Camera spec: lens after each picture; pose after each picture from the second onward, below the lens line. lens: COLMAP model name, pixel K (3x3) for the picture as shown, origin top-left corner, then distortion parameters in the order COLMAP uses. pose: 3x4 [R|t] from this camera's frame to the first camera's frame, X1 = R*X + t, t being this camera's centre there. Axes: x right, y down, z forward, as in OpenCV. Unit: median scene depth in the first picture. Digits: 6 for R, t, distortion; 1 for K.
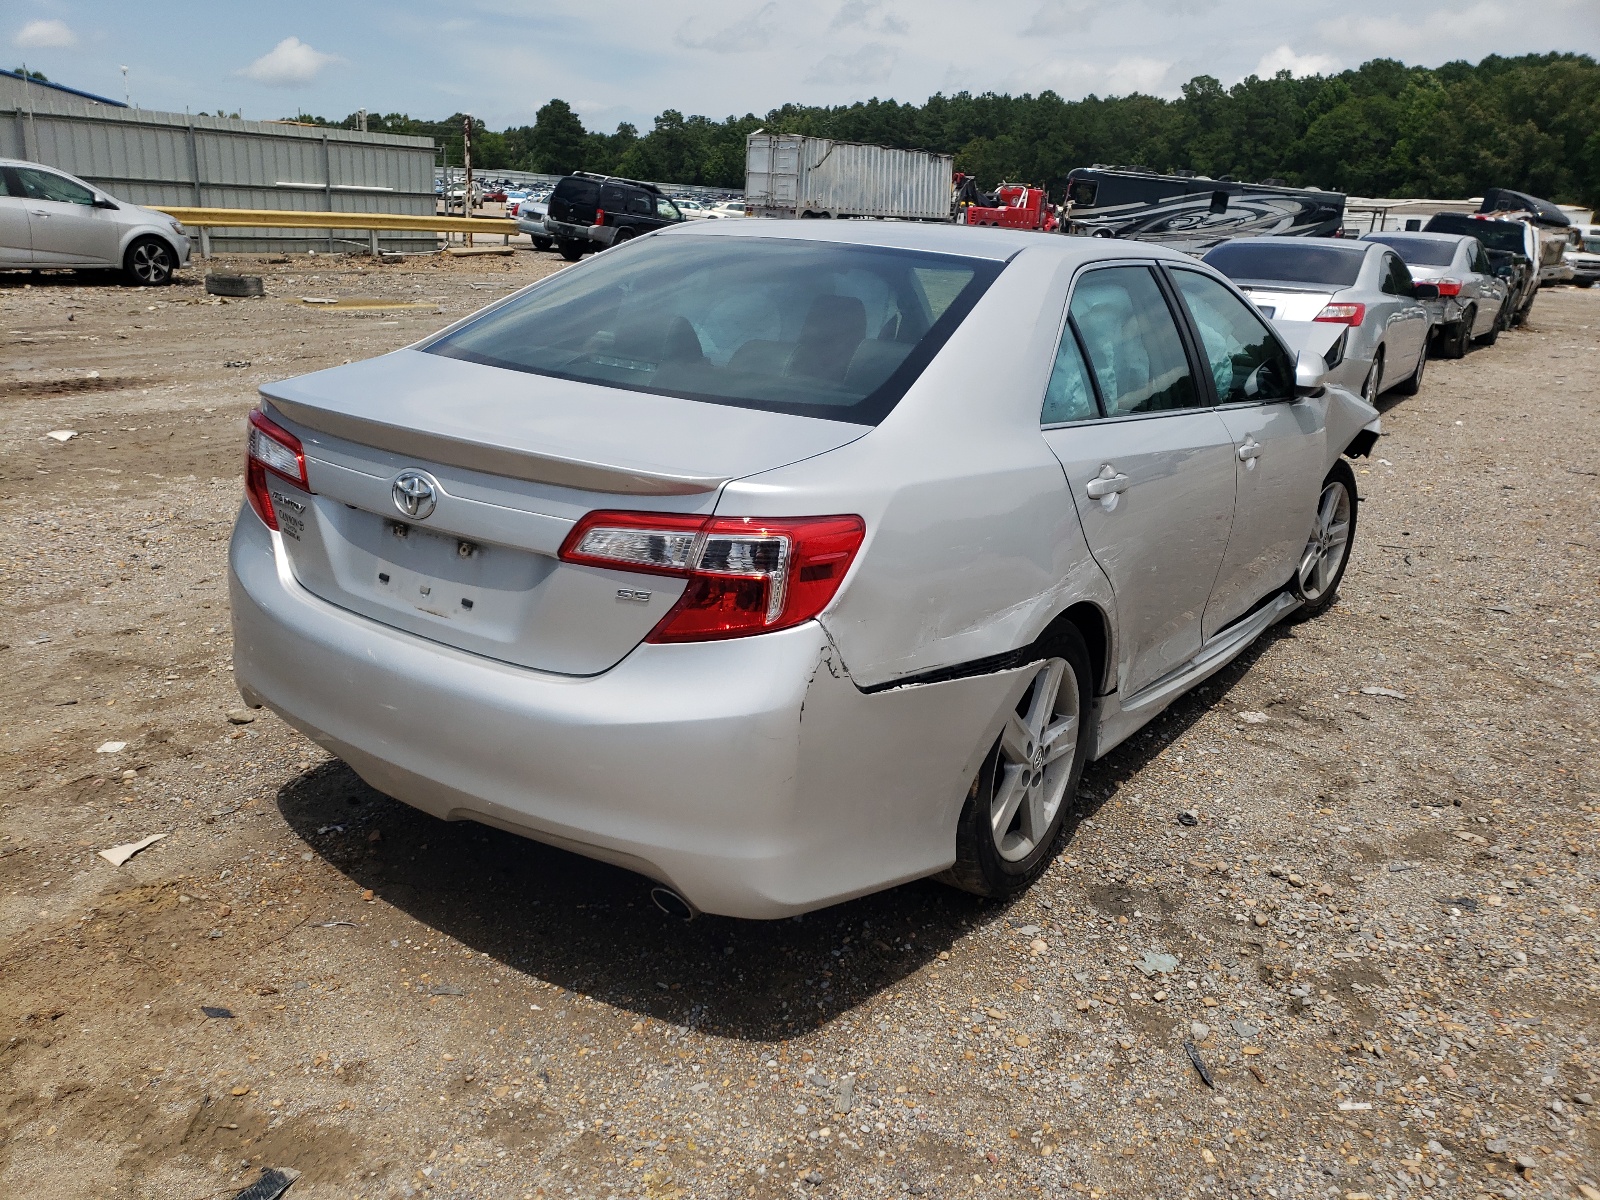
lens RADIAL K [[1219.1, 0, 800.0], [0, 1219.1, 600.0], [0, 0, 1]] dist [0.028209, 0.000913]
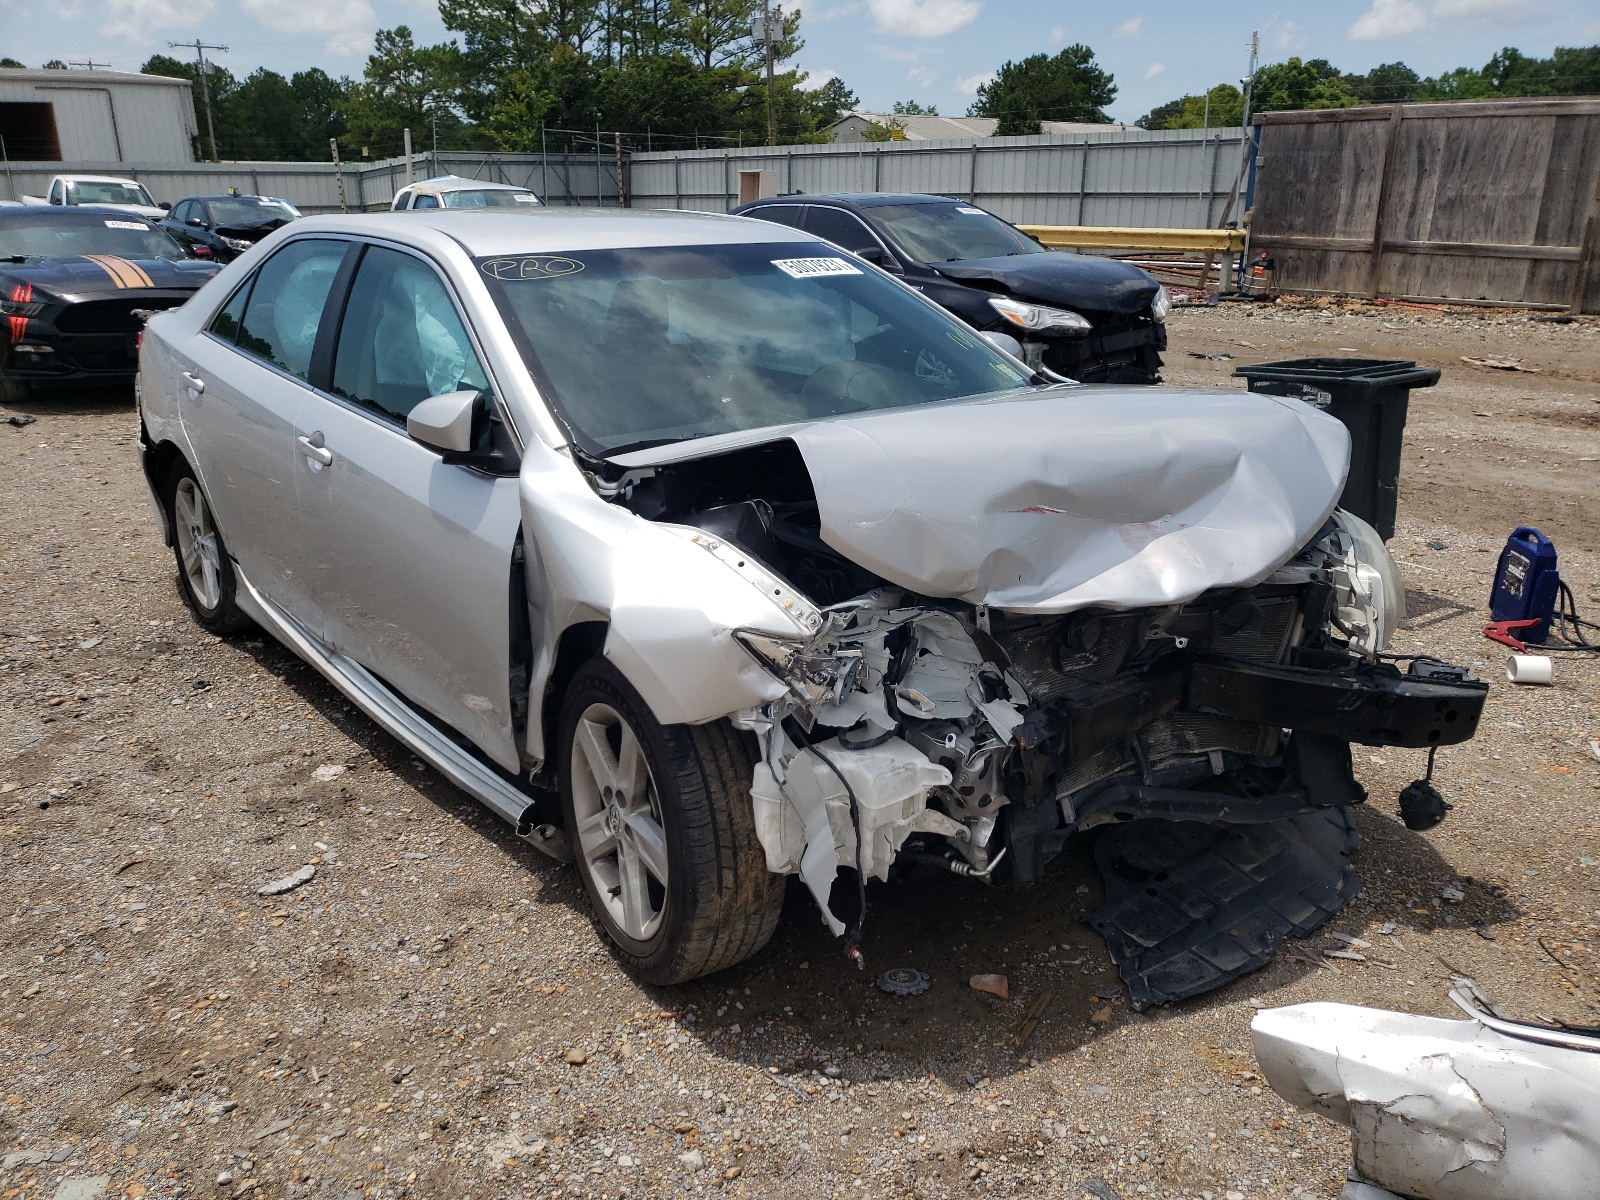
lens RADIAL K [[1217.5, 0, 800.0], [0, 1217.5, 600.0], [0, 0, 1]] dist [0.022872, -0.002856]
pose [[-0.232842, 0.261071, -0.936817, 1.081442], [-0.305668, 0.894829, 0.325342, -0.397680], [0.923229, 0.362108, -0.128553, 1.394538]]
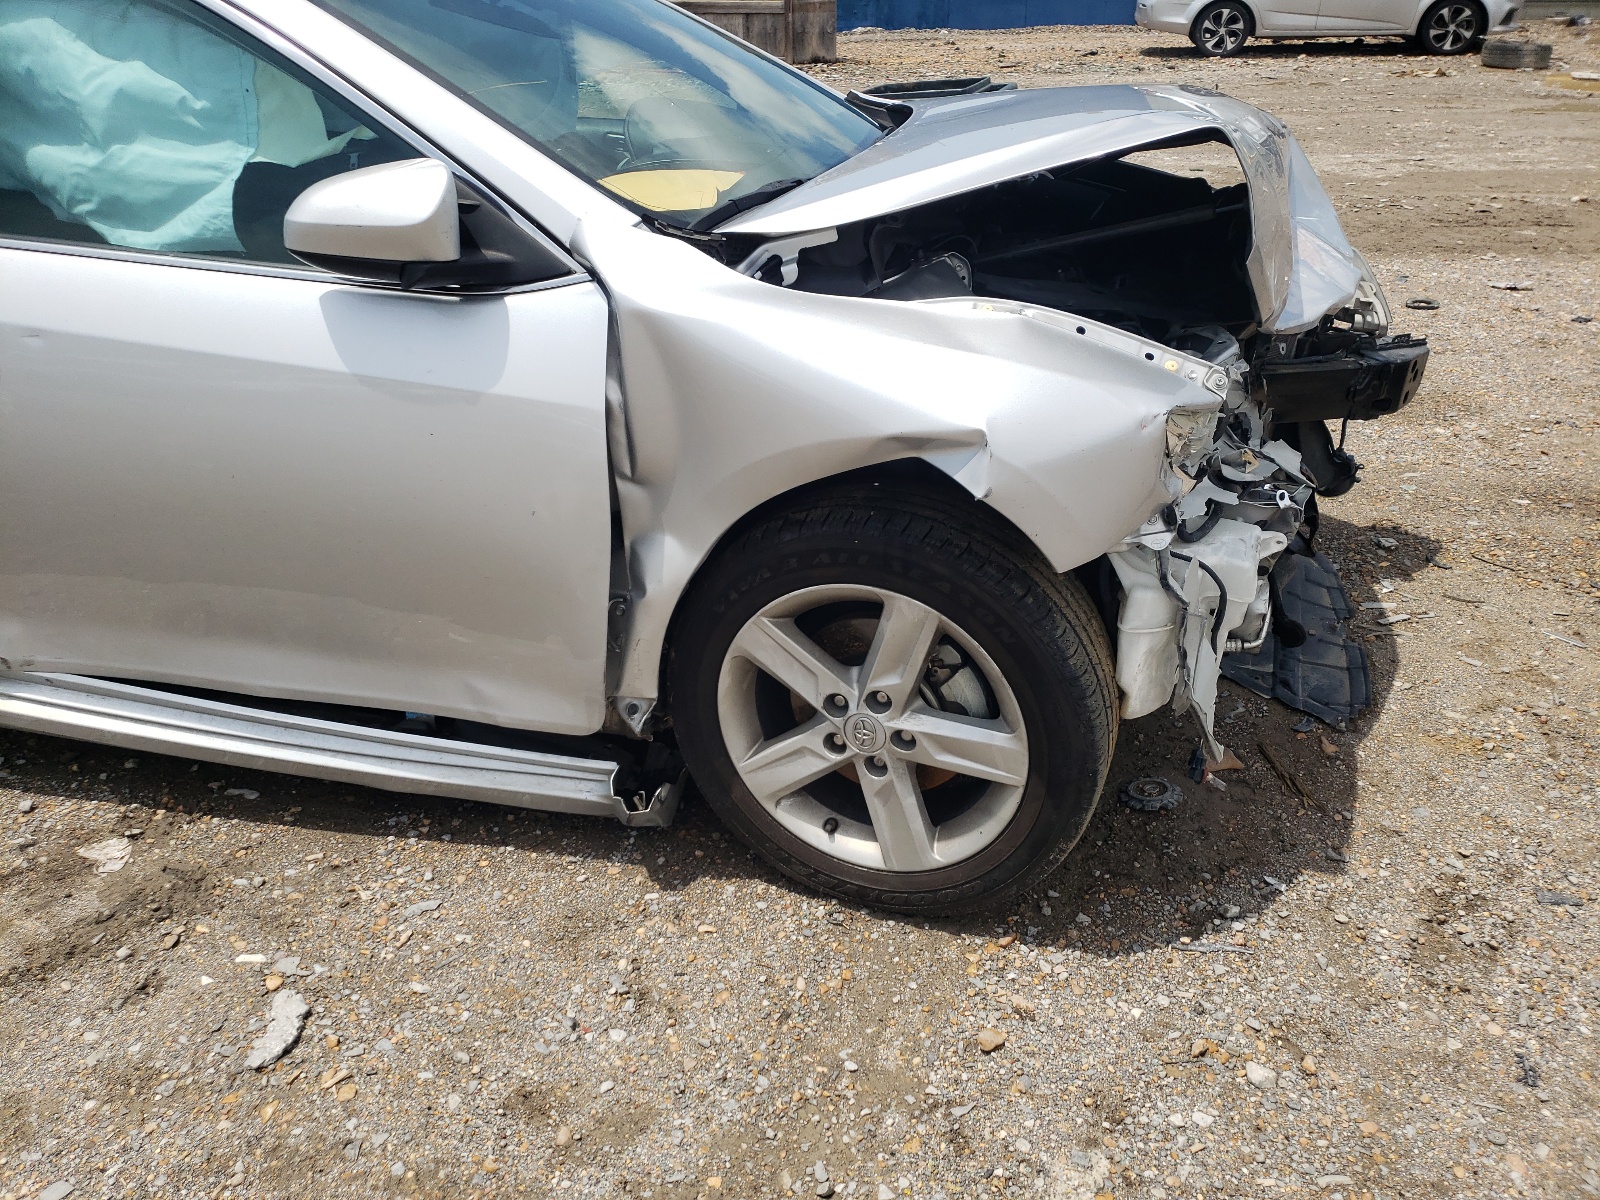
lens RADIAL K [[1219.1, 0, 800.0], [0, 1219.1, 600.0], [0, 0, 1]] dist [0.028209, 0.000913]
pose [[0.378101, 0.380414, -0.843994, 0.902290], [-0.243279, 0.920459, 0.305892, -0.243319], [0.893227, 0.089668, 0.440573, 1.042028]]
